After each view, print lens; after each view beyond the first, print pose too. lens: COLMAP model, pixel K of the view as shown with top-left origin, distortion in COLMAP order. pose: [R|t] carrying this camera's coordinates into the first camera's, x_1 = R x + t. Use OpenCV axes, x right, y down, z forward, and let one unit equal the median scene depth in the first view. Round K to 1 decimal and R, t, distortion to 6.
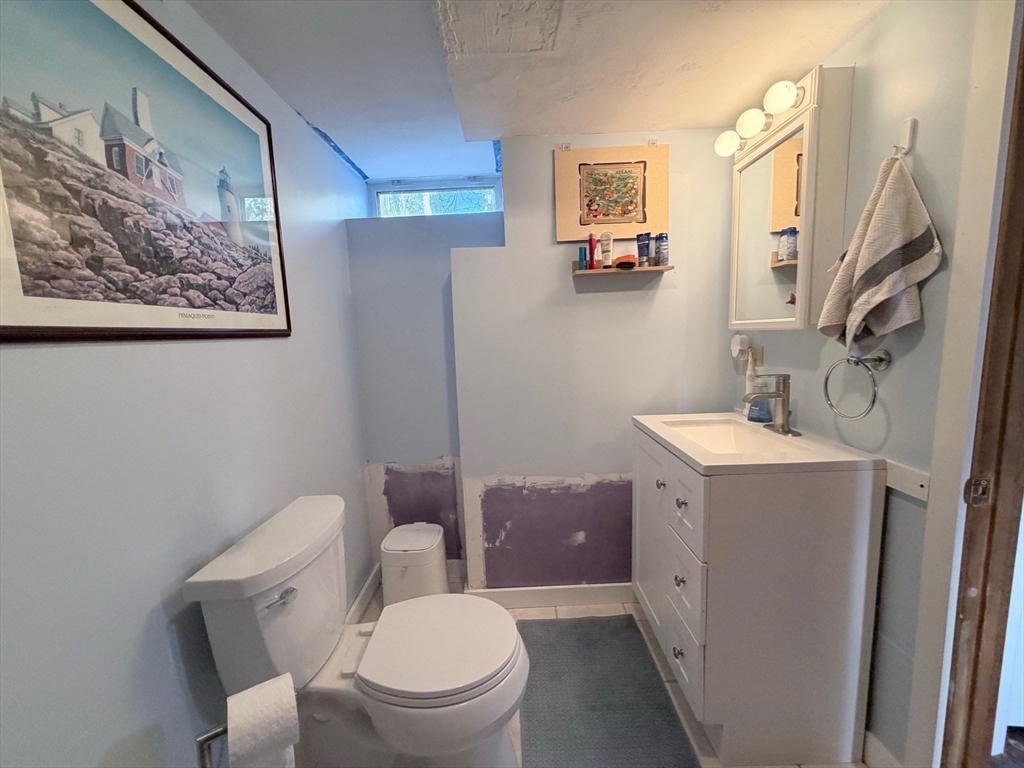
lens RADIAL K [[405.2, 0, 510.9], [0, 405.2, 382.6], [0, 0, 1]] dist [-0.000882, 0.000463]
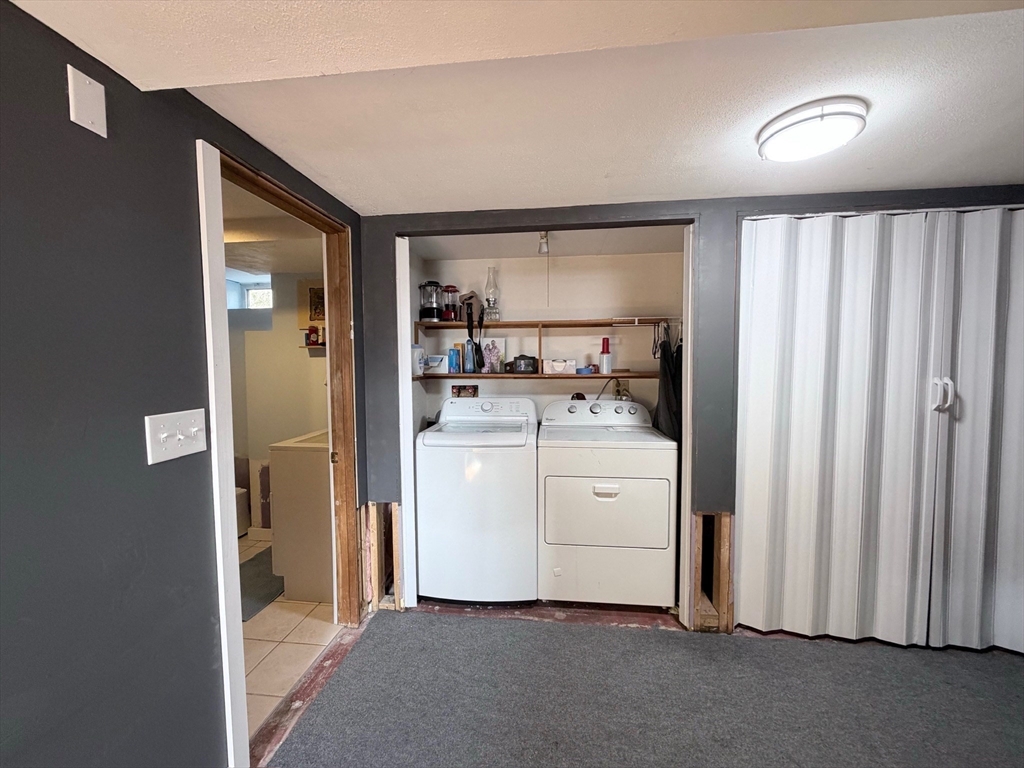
lens RADIAL K [[405.2, 0, 512.8], [0, 405.2, 385.5], [0, 0, 1]] dist [-0.000882, 0.000463]
pose [[0.991357, 0.041364, -0.124500, 1.304721], [-0.050081, 0.996447, -0.067718, -0.021891], [0.121257, 0.073367, 0.989906, -0.658683]]
